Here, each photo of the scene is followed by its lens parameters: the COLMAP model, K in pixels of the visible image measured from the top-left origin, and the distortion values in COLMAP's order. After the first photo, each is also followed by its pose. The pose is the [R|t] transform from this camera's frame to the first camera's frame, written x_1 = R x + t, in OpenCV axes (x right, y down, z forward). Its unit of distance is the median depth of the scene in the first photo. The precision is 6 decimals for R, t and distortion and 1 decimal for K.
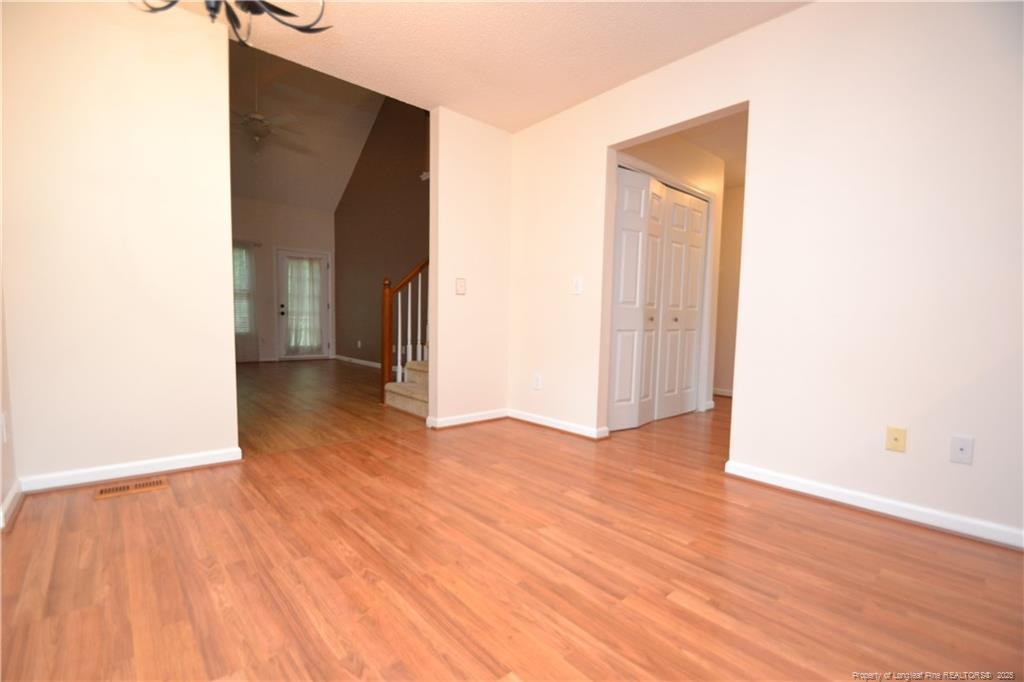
lens RADIAL K [[455.4, 0, 504.9], [0, 455.4, 352.4], [0, 0, 1]] dist [0.000480, -0.009456]
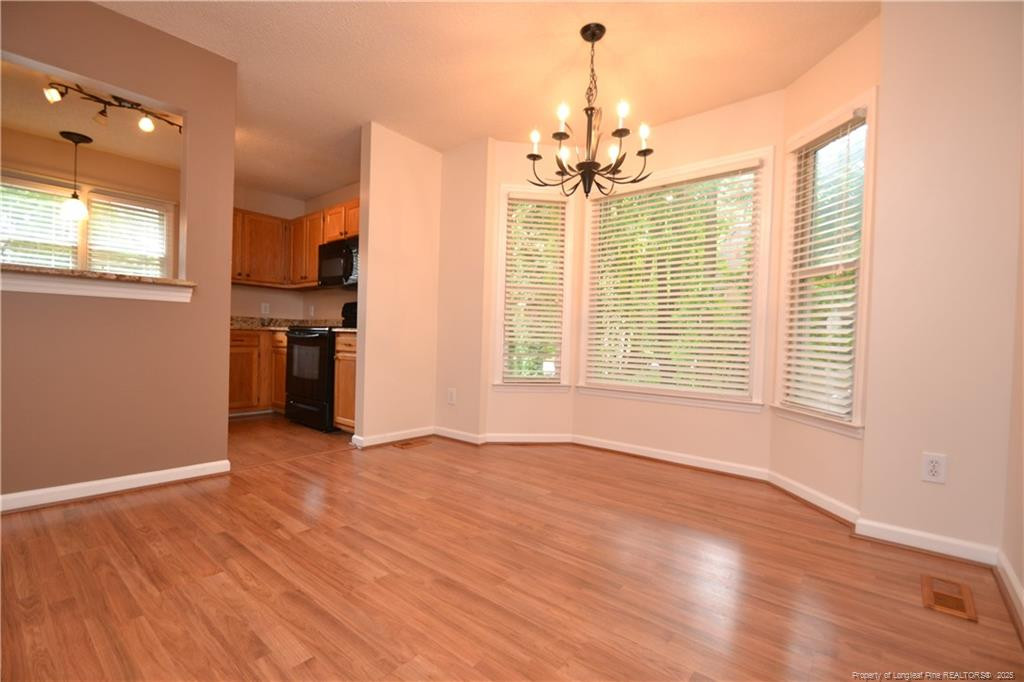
lens RADIAL K [[455.4, 0, 503.2], [0, 455.4, 351.0], [0, 0, 1]] dist [0.000480, -0.009456]
pose [[-0.987332, -0.047806, -0.151295, 0.004795], [-0.062948, 0.993299, 0.096929, -0.115247], [0.145647, 0.105225, -0.983725, 1.574012]]
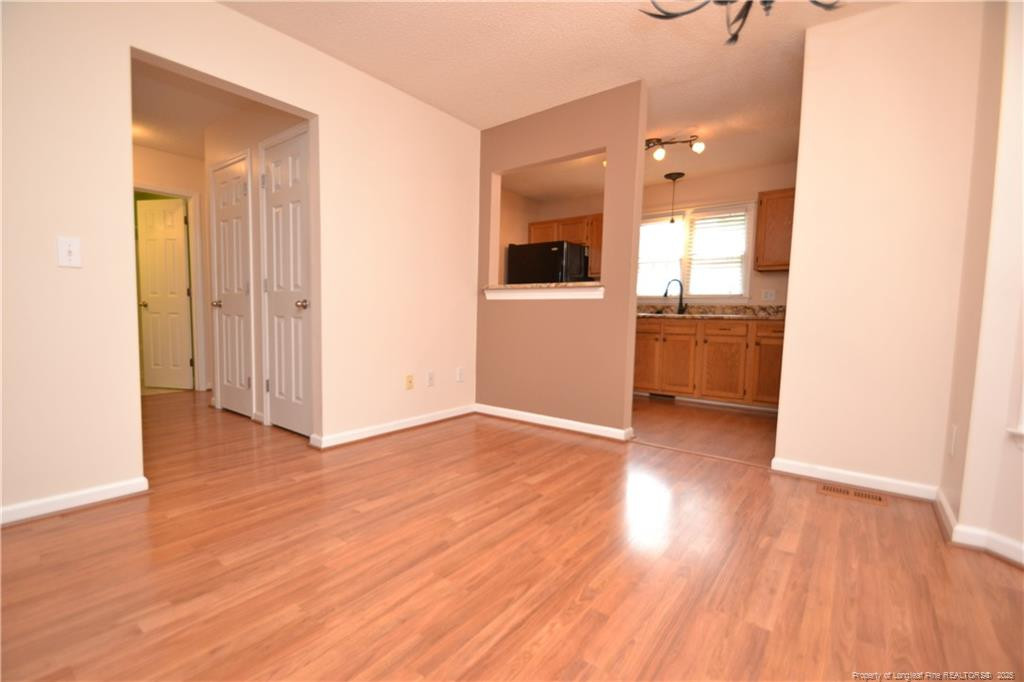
lens RADIAL K [[455.4, 0, 495.8], [0, 455.4, 351.8], [0, 0, 1]] dist [0.000480, -0.009456]
pose [[-0.178742, -0.108713, 0.977872, -0.785430], [0.052563, 0.991403, 0.119825, -0.098214], [-0.982491, 0.072818, -0.171491, 0.903947]]
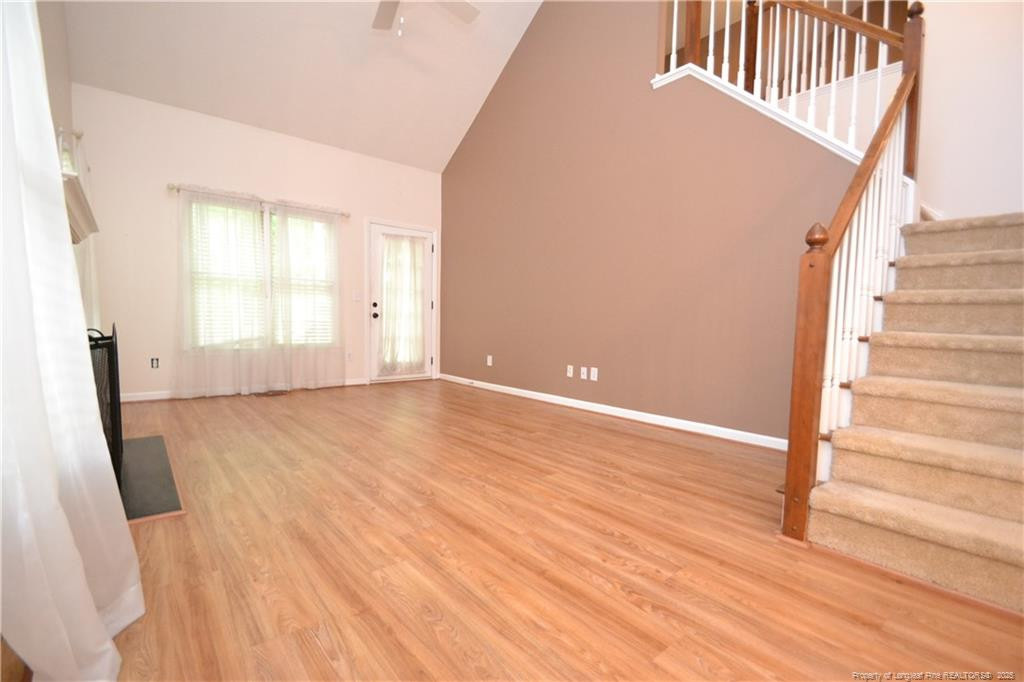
lens RADIAL K [[455.4, 0, 498.5], [0, 455.4, 348.1], [0, 0, 1]] dist [0.000480, -0.009456]
pose [[0.999295, 0.001043, -0.037532, -1.053596], [-0.001505, 0.999924, -0.012276, -0.106201], [0.037516, 0.012324, 0.999220, 1.205896]]
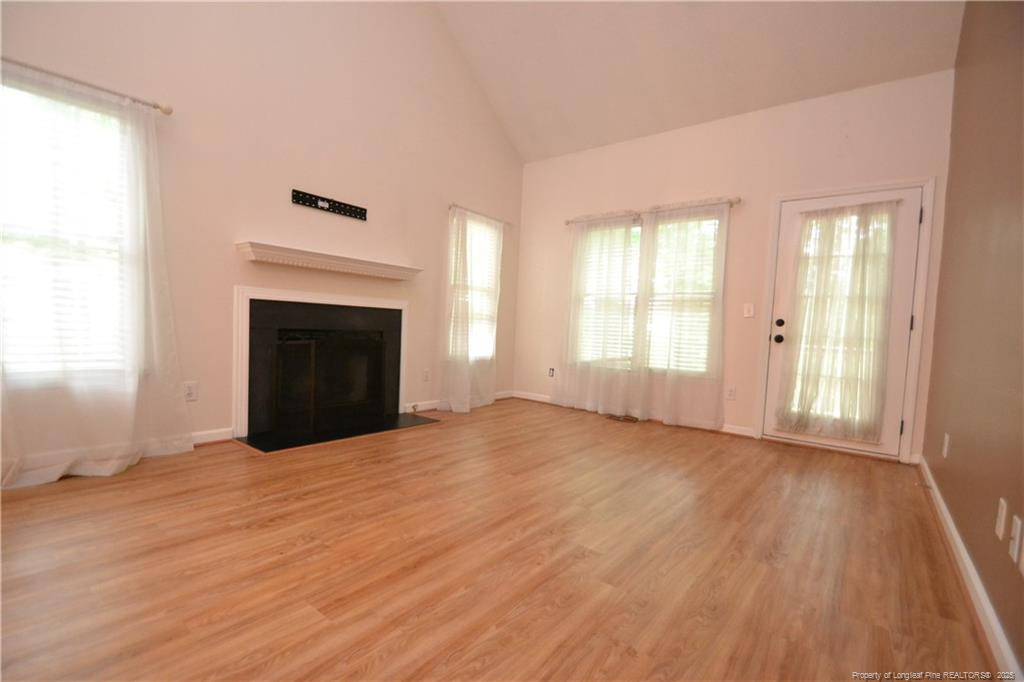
lens RADIAL K [[455.4, 0, 504.2], [0, 455.4, 349.6], [0, 0, 1]] dist [0.000480, -0.009456]
pose [[0.171848, 0.037870, -0.984395, -0.310757], [-0.113182, 0.993403, 0.018458, -0.198398], [0.978600, 0.108243, 0.175001, 2.479255]]
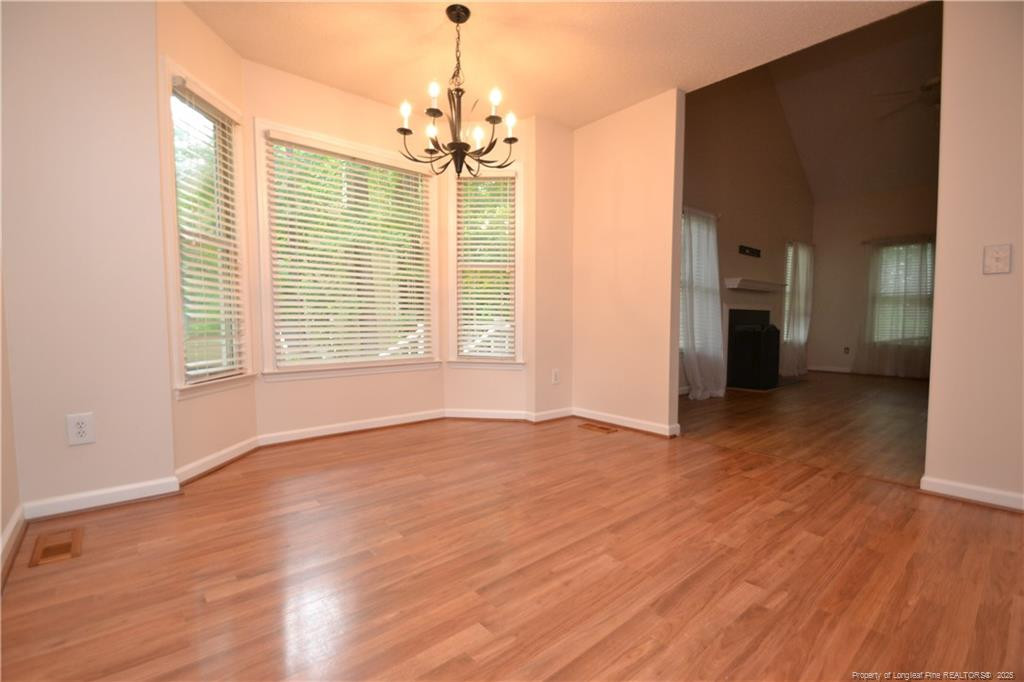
lens RADIAL K [[455.4, 0, 496.0], [0, 455.4, 354.5], [0, 0, 1]] dist [0.000480, -0.009456]
pose [[-0.028735, 0.050778, -0.998297, 0.790022], [-0.074710, 0.995806, 0.052801, -0.018118], [0.996791, 0.076100, -0.024821, 0.665221]]
